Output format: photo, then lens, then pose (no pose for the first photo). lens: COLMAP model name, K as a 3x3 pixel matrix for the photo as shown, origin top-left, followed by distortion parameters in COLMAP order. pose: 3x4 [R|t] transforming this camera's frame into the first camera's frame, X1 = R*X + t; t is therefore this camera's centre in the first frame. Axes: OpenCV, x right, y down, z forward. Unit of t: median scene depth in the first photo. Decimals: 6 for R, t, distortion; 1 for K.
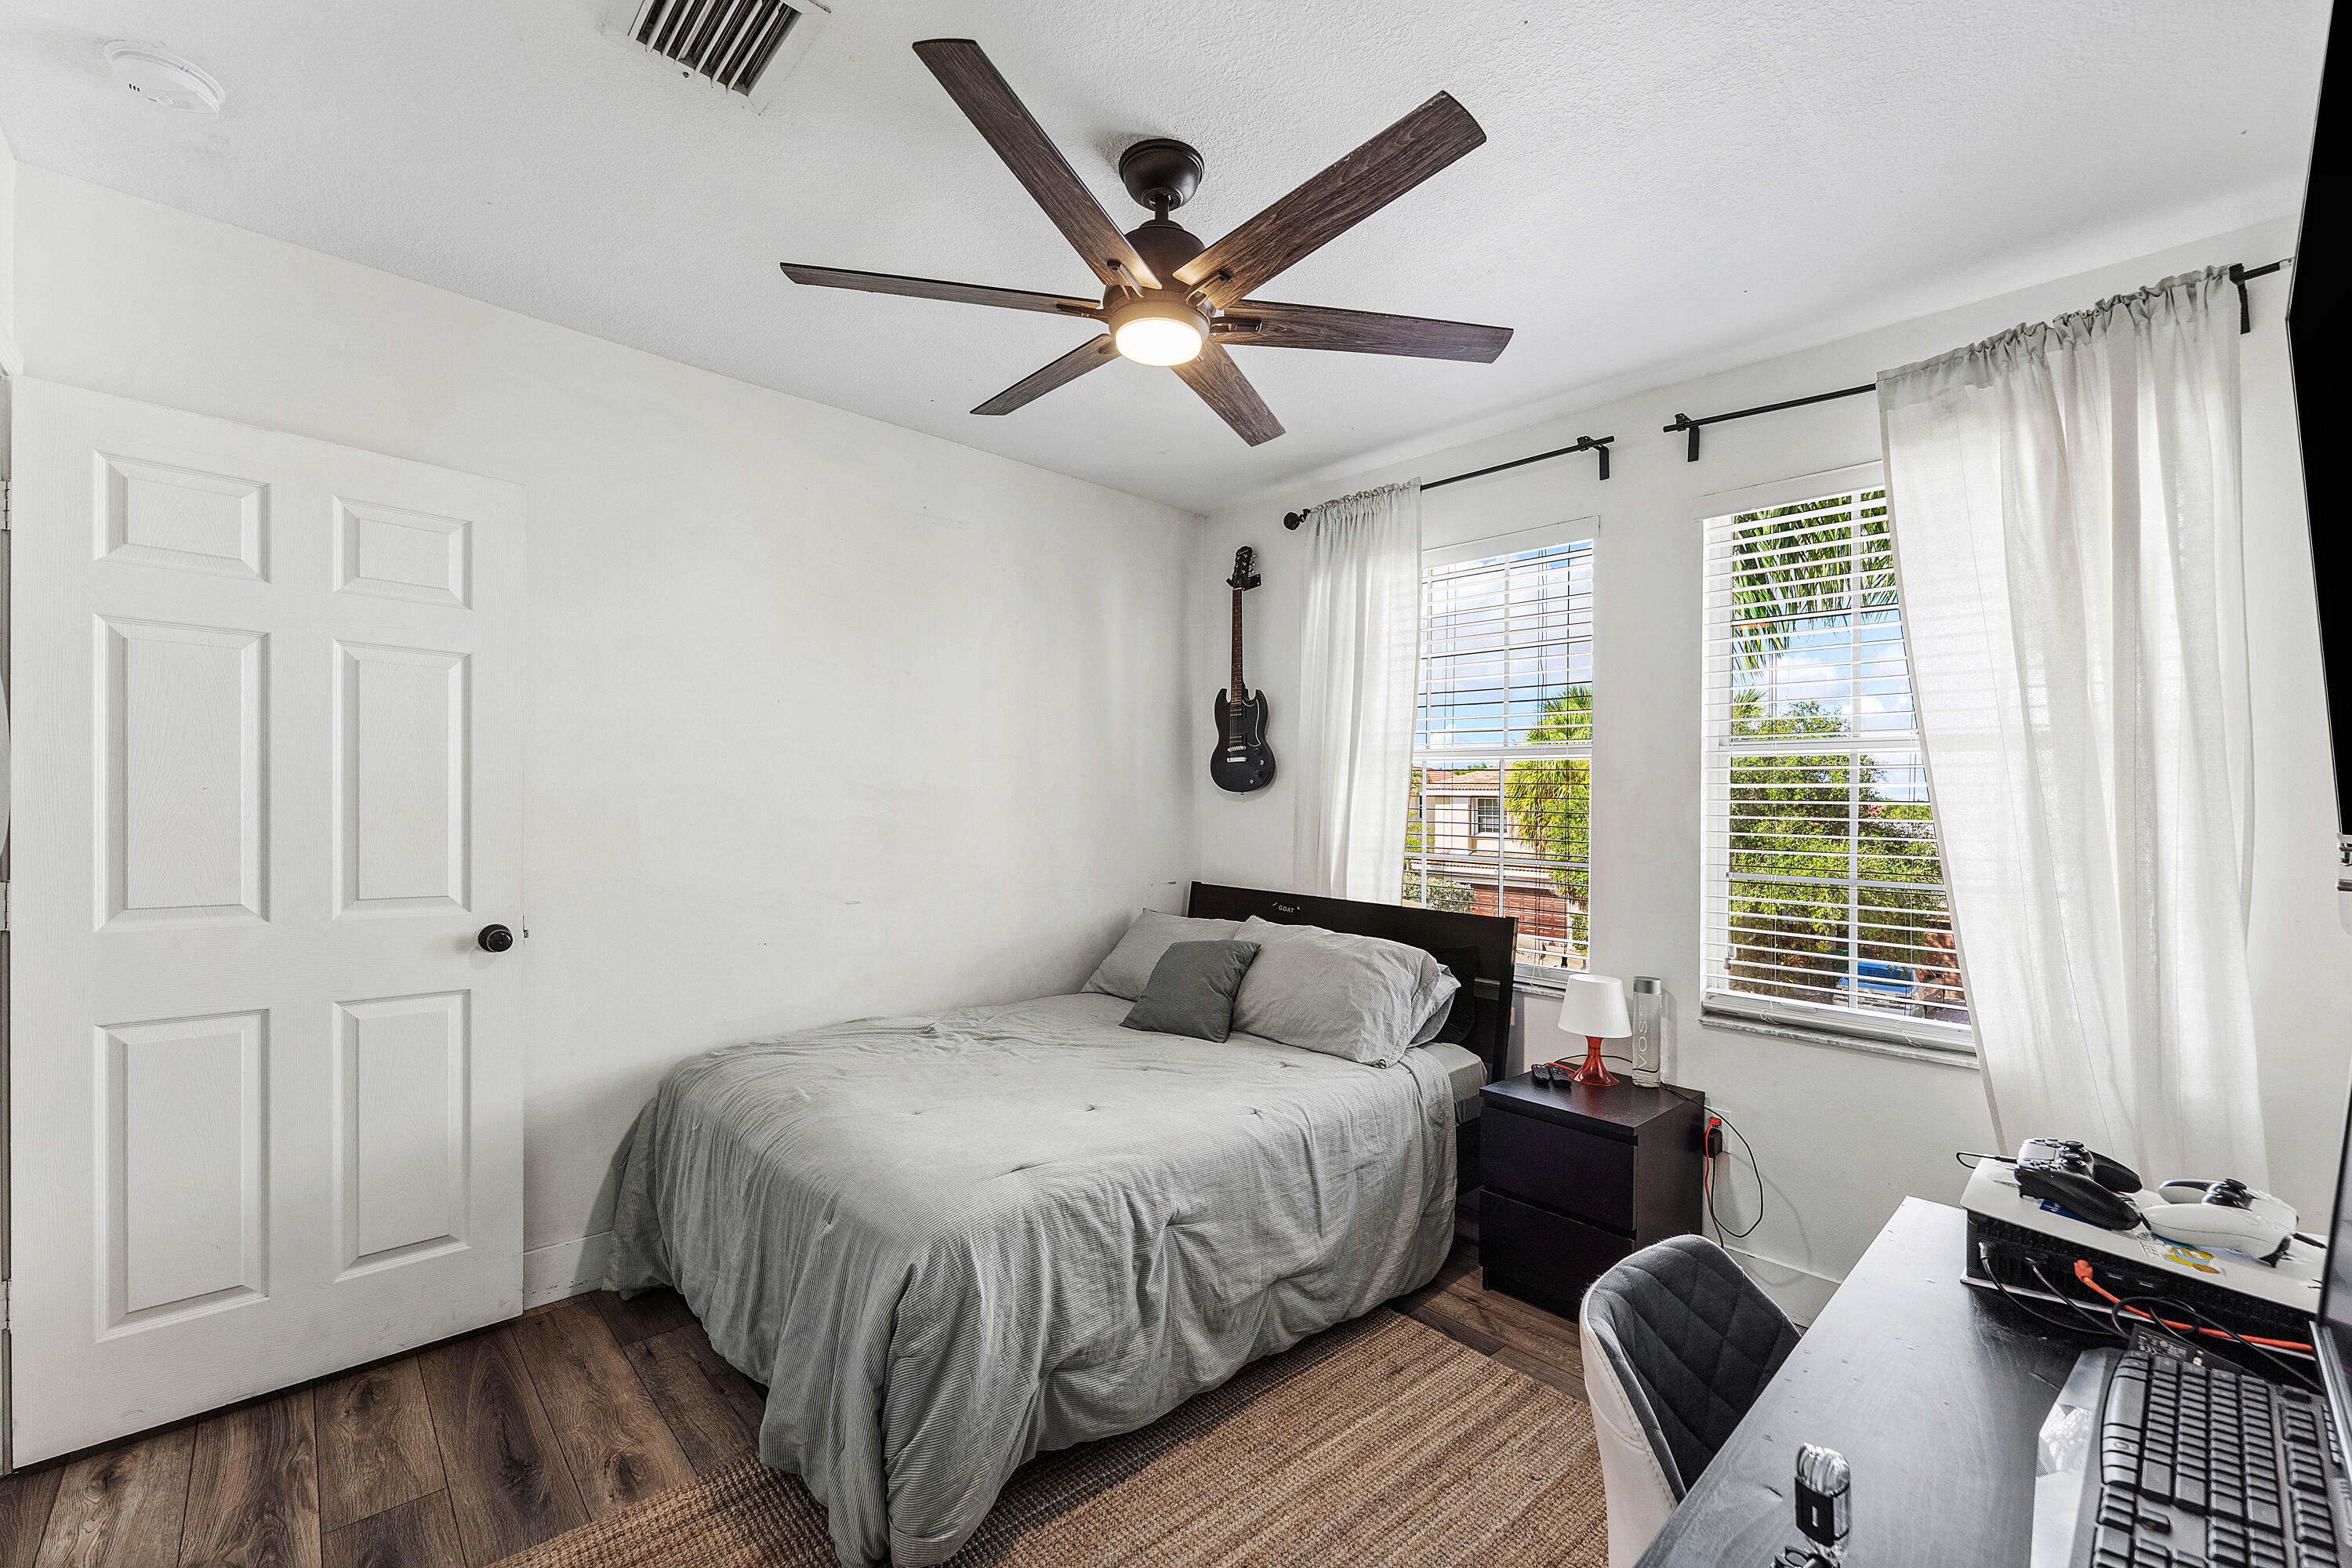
lens RADIAL K [[968.0, 0, 1169.4], [0, 968.0, 801.9], [0, 0, 1]] dist [-0.000841, 0.000495]
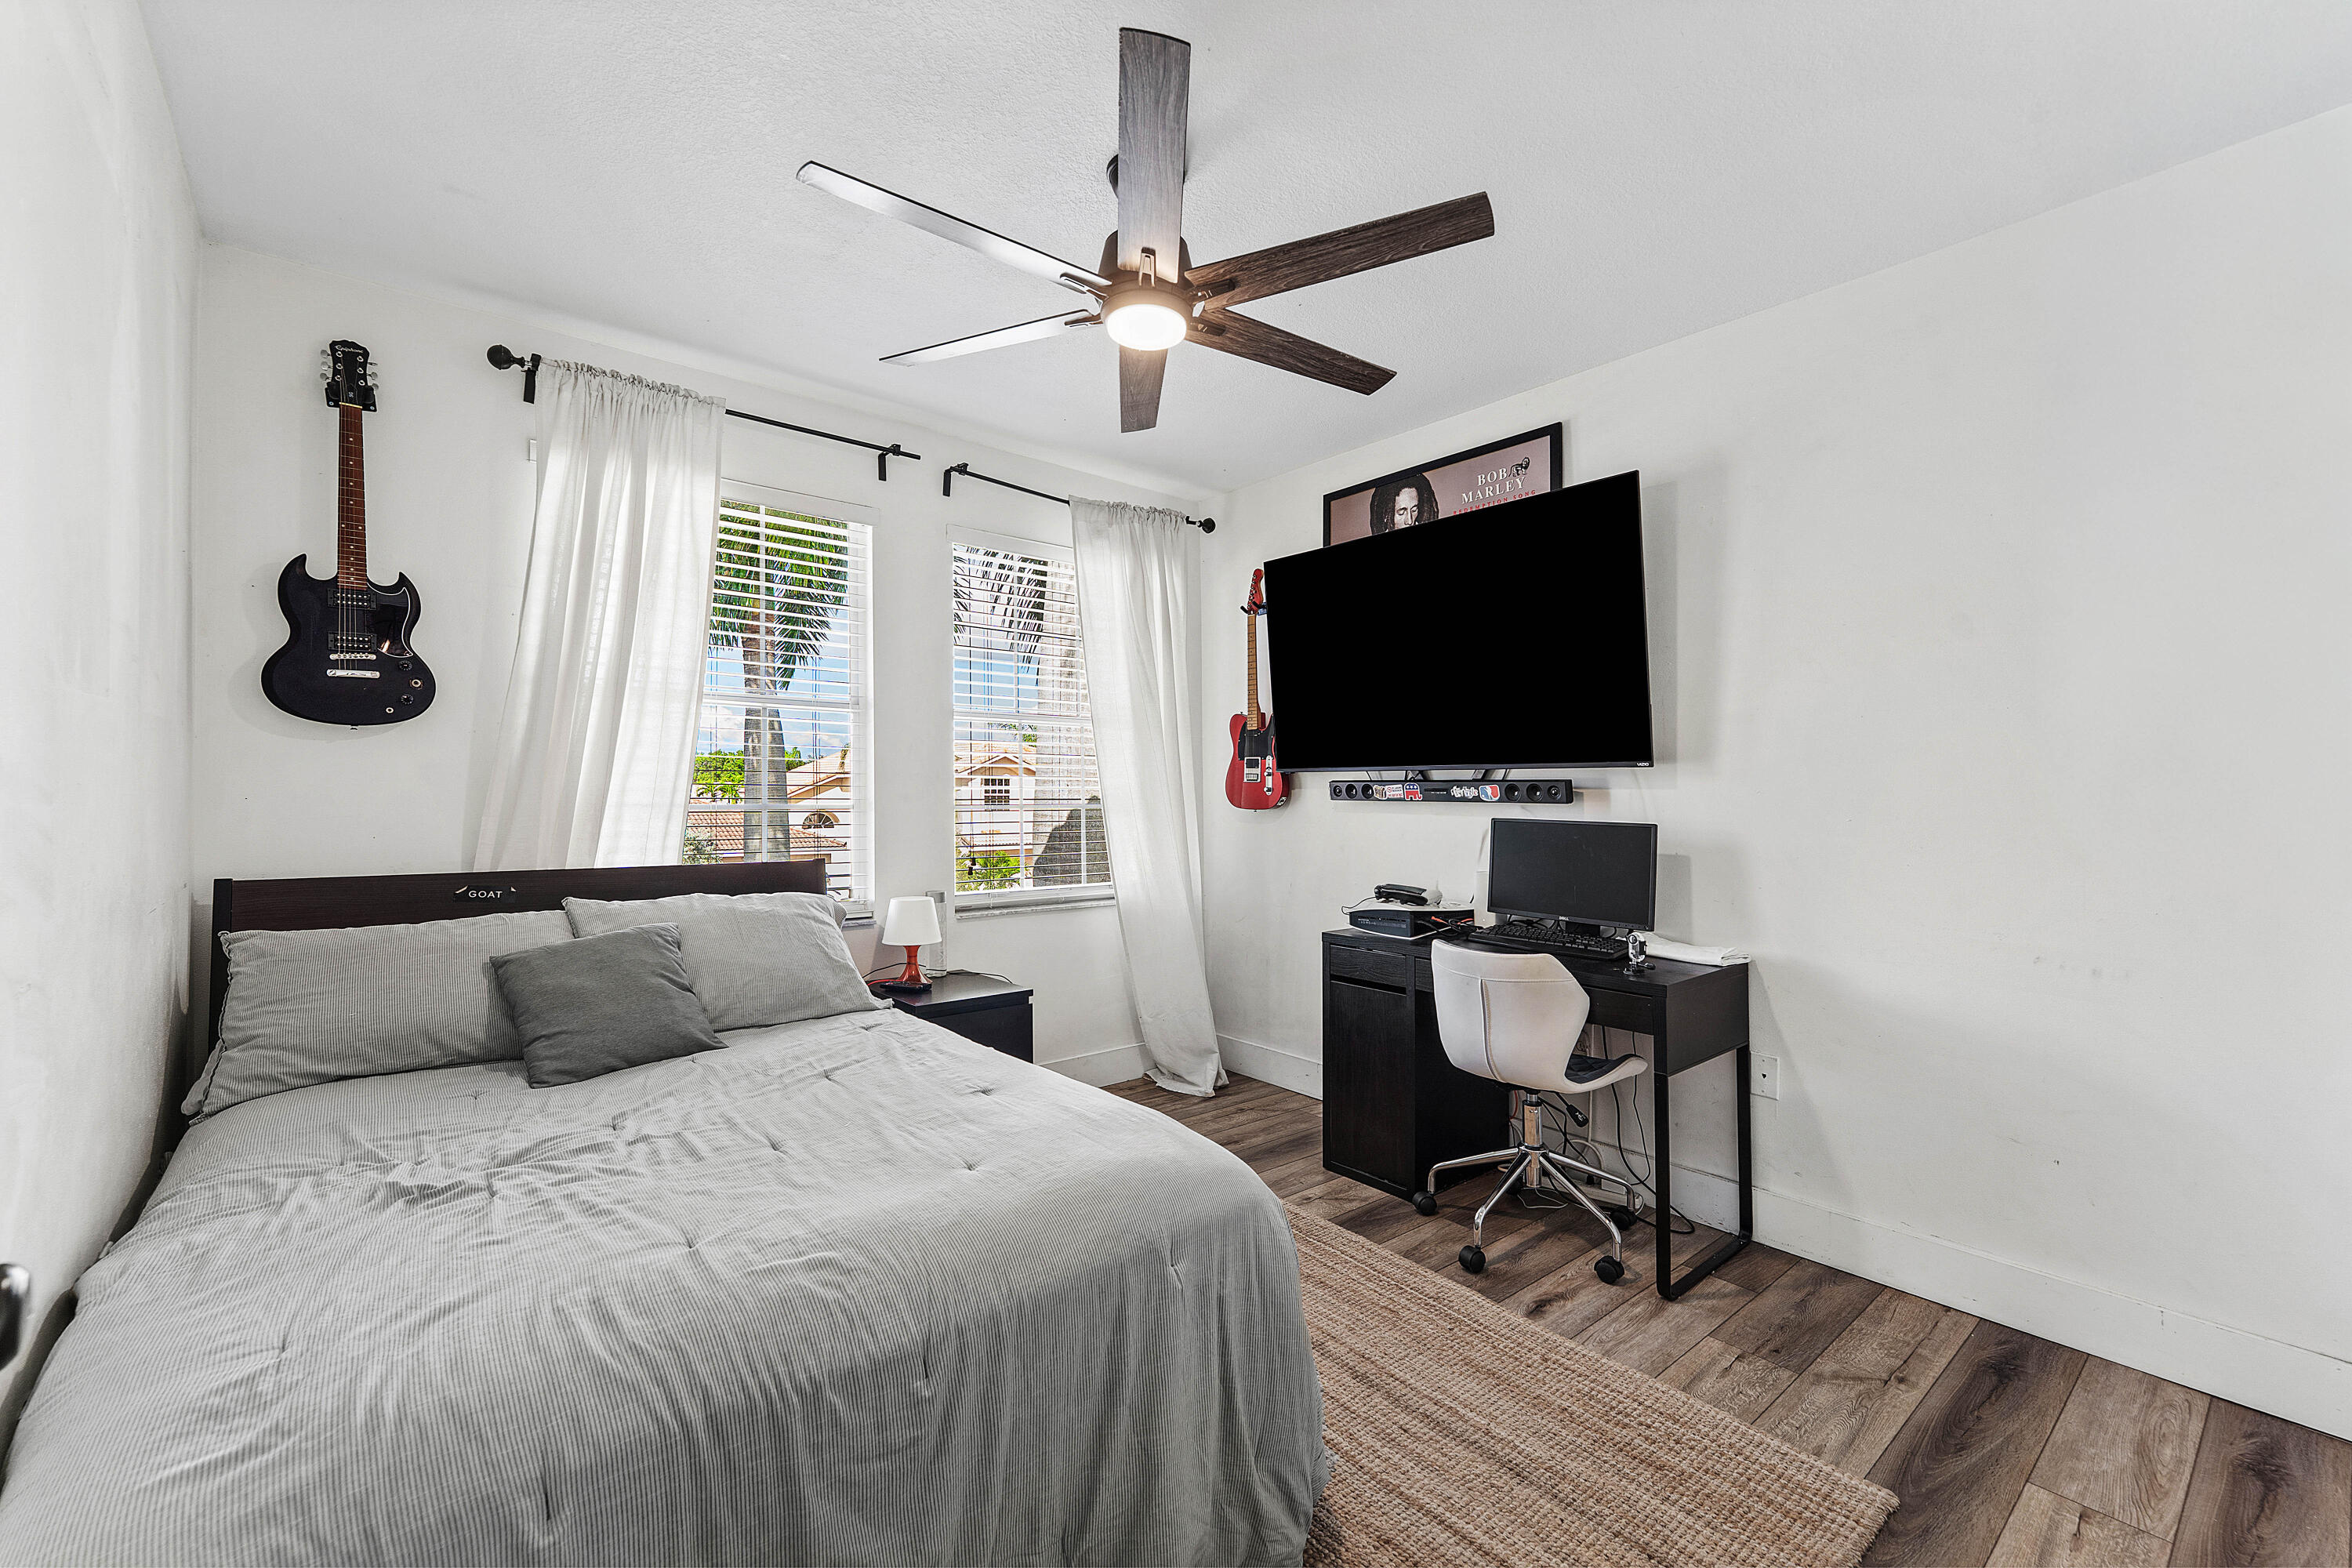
lens RADIAL K [[962.8, 0, 1174.0], [0, 962.8, 764.2], [0, 0, 1]] dist [0.000177, 0.000210]
pose [[0.059984, 0.009512, 0.998154, -0.603567], [-0.003204, 0.999951, -0.009336, 0.021127], [-0.998194, -0.002638, 0.060012, 0.489066]]
